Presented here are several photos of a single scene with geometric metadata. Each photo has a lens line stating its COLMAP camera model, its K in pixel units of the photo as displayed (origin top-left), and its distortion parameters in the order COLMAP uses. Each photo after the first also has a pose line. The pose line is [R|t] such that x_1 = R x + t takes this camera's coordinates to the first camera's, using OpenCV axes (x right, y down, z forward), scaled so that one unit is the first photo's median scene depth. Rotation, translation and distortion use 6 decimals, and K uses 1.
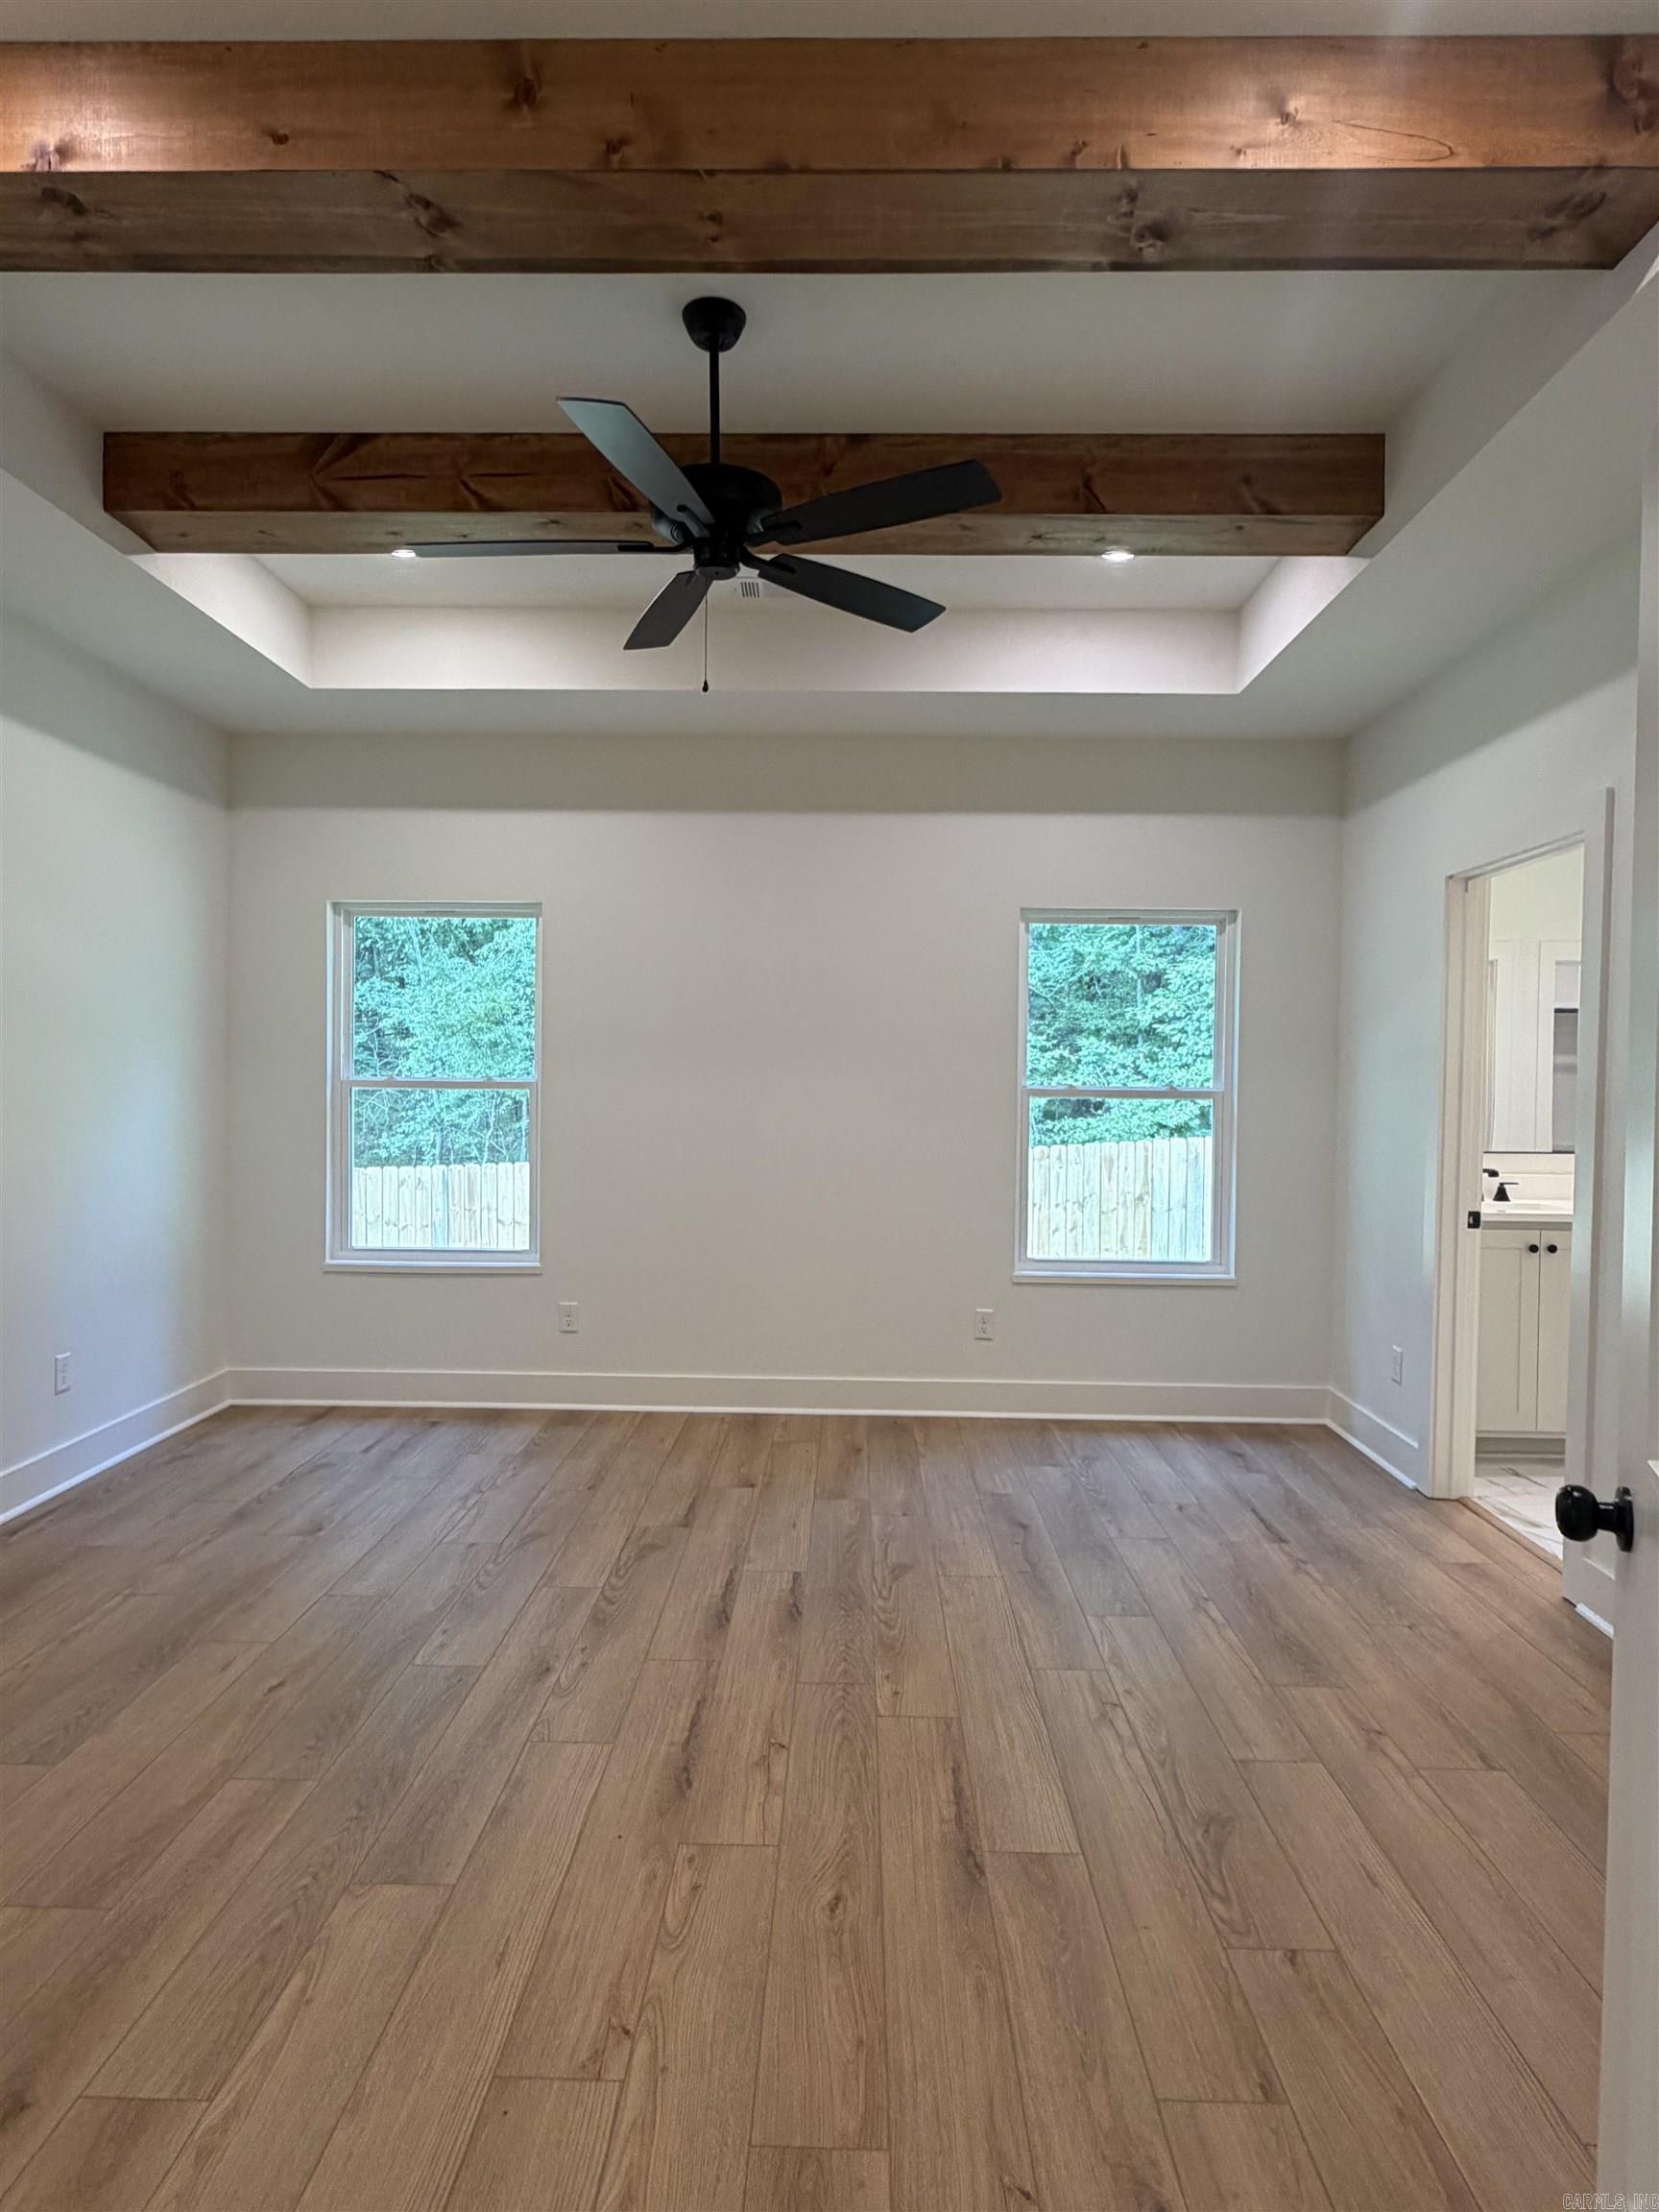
lens RADIAL K [[1237.8, 0, 831.7], [0, 1237.8, 1105.8], [0, 0, 1]] dist [-0.002530, -0.000277]
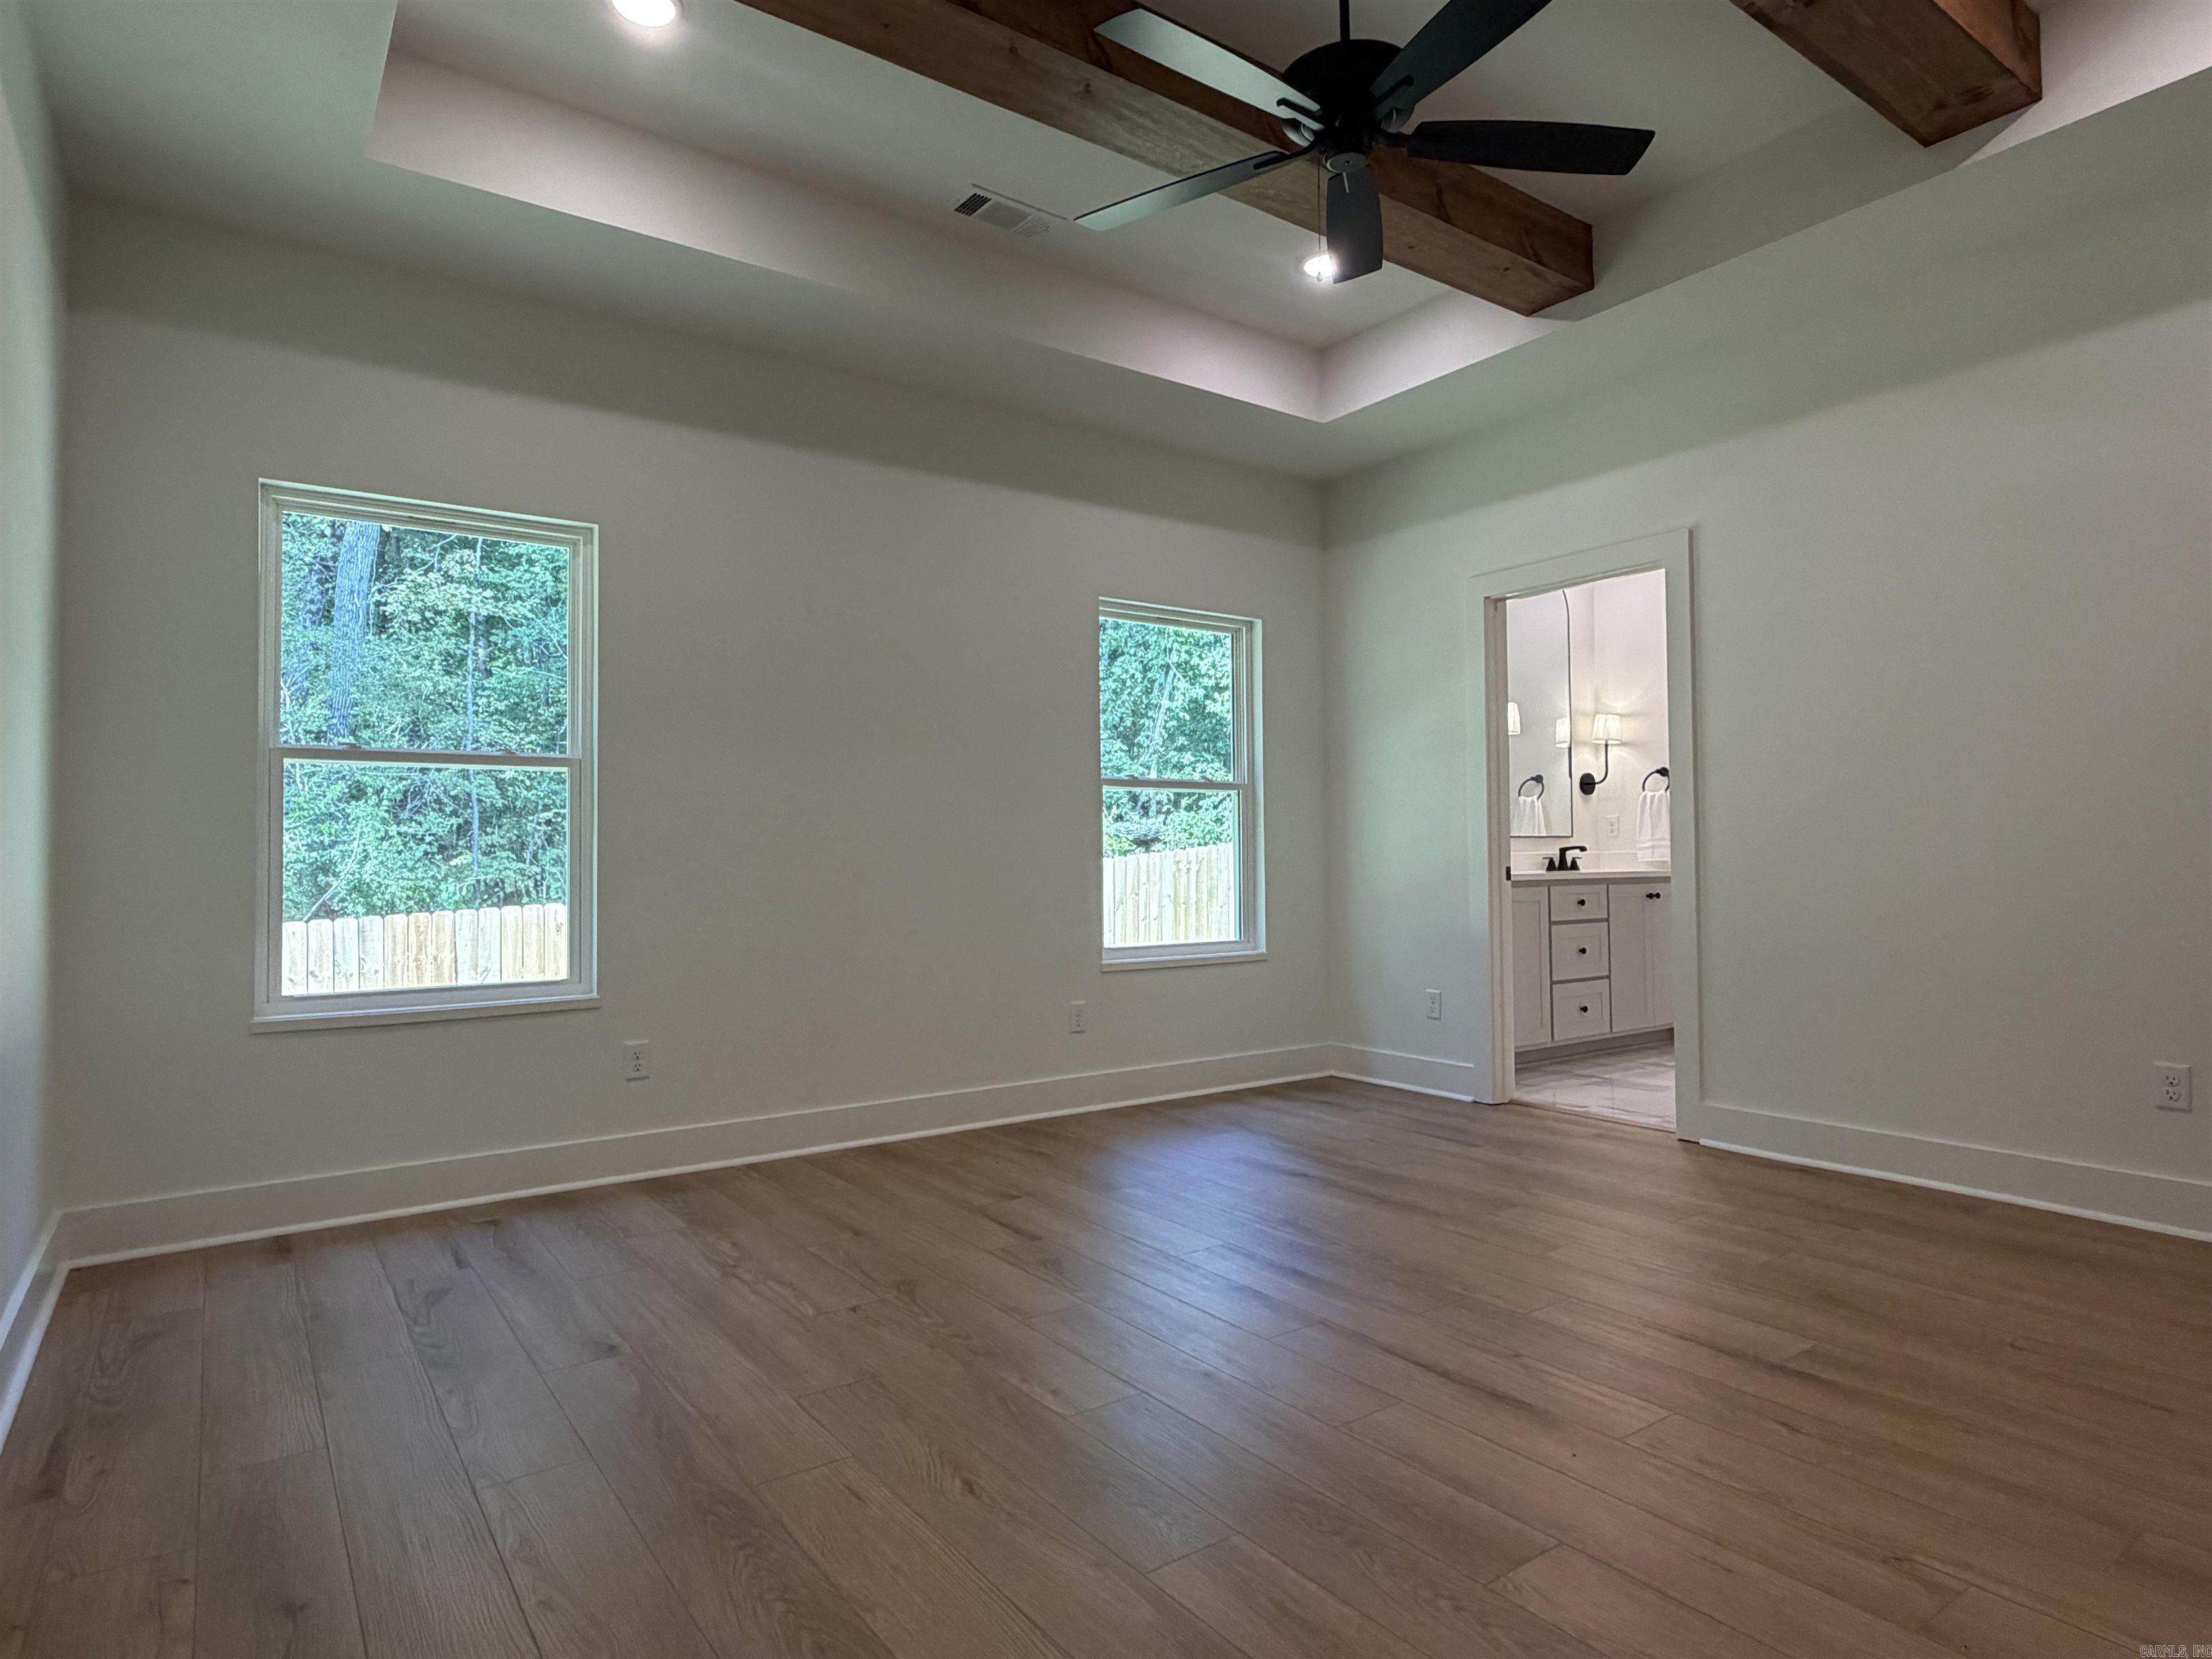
lens RADIAL K [[1237.8, 0, 1108.2], [0, 1237.8, 831.2], [0, 0, 1]] dist [-0.002530, -0.000277]
pose [[0.800137, -0.004404, 0.599801, -0.510750], [0.030875, 0.998950, -0.033853, 0.072893], [-0.599022, 0.045606, 0.799433, 0.226480]]
